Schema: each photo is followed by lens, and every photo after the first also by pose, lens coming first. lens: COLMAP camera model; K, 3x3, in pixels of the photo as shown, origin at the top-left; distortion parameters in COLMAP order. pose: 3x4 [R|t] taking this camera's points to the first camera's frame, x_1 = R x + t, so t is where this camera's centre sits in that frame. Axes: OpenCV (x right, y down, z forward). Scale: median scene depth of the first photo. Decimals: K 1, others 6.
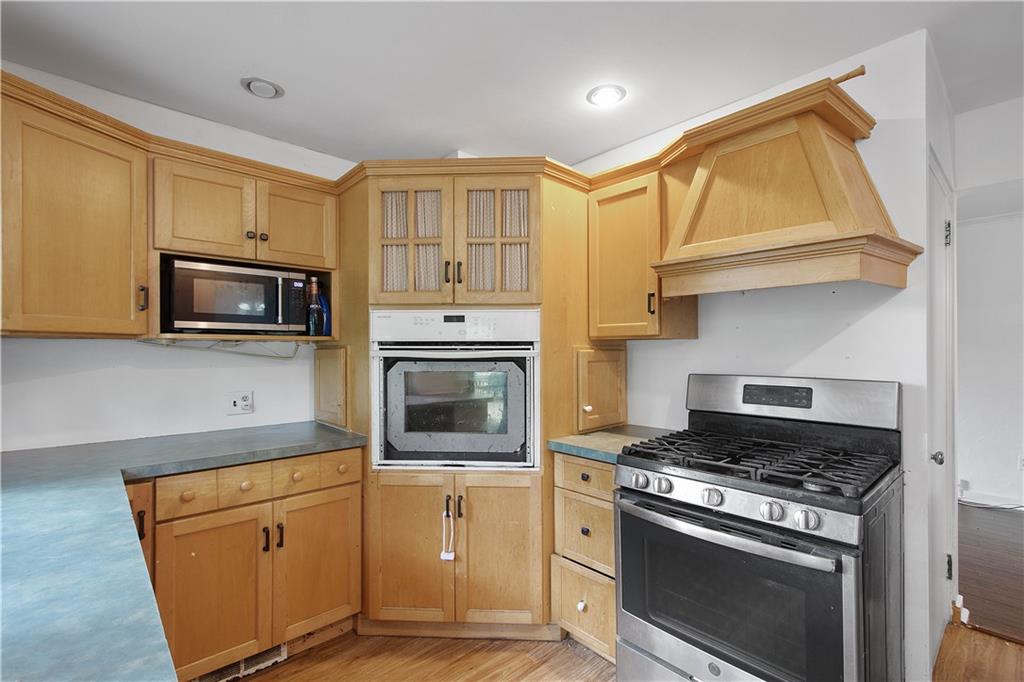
lens RADIAL K [[465.4, 0, 515.2], [0, 465.4, 341.8], [0, 0, 1]] dist [0.002684, 0.000148]
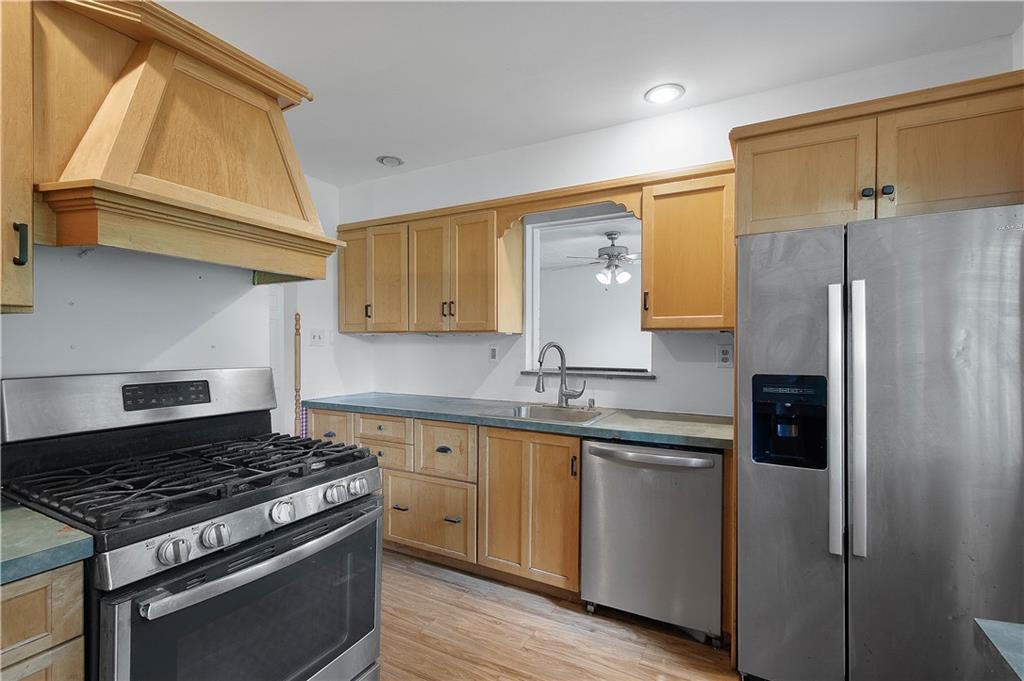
lens RADIAL K [[465.4, 0, 515.4], [0, 465.4, 344.5], [0, 0, 1]] dist [0.002684, 0.000148]
pose [[-0.325026, 0.000760, 0.945705, -0.416130], [-0.007805, 0.999963, -0.003486, 0.027605], [-0.945673, -0.008514, -0.325008, 0.716082]]
